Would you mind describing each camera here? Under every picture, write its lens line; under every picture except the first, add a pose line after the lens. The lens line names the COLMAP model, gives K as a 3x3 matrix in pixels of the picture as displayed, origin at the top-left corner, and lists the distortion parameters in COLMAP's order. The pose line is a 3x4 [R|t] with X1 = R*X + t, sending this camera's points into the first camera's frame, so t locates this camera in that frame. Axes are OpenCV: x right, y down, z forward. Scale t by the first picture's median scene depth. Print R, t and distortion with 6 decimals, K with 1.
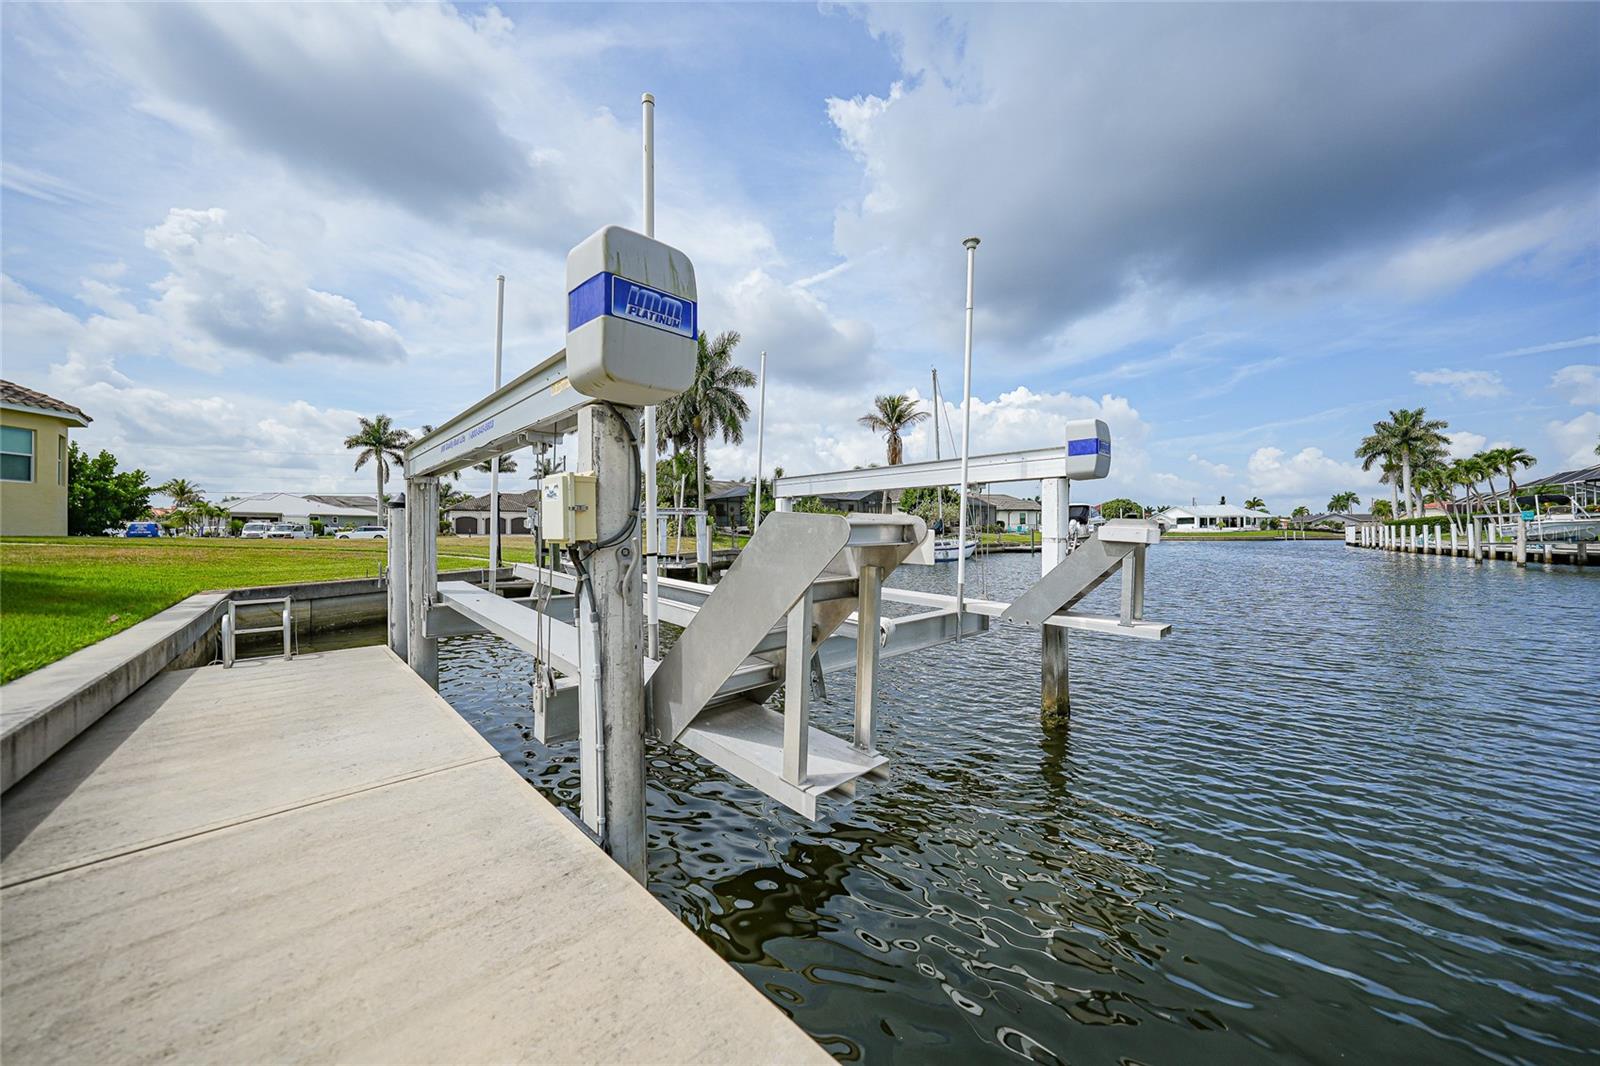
lens RADIAL K [[556.4, 0, 800.9], [0, 556.4, 528.5], [0, 0, 1]] dist [-0.021634, 0.003223]
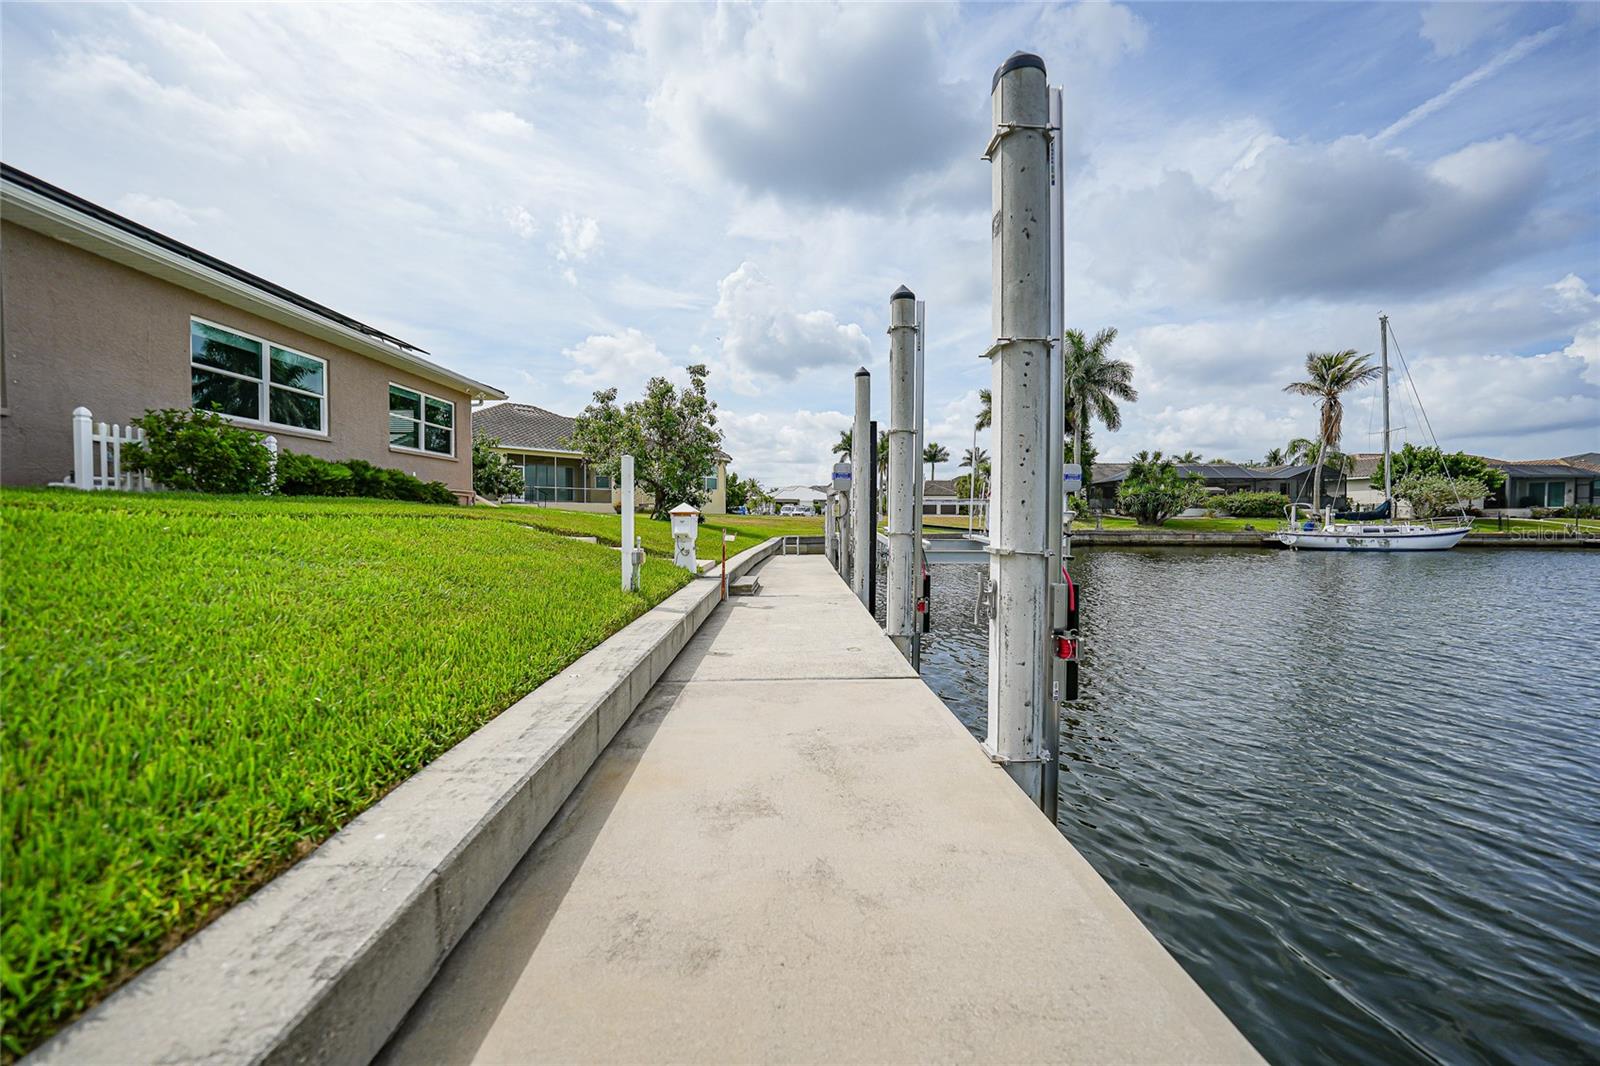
lens RADIAL K [[556.4, 0, 798.9], [0, 556.4, 527.9], [0, 0, 1]] dist [-0.021634, 0.003223]
pose [[0.724579, 0.024182, -0.688768, 0.156982], [-0.001115, 0.999424, 0.033916, -0.001765], [0.689191, -0.023807, 0.724188, -0.163922]]
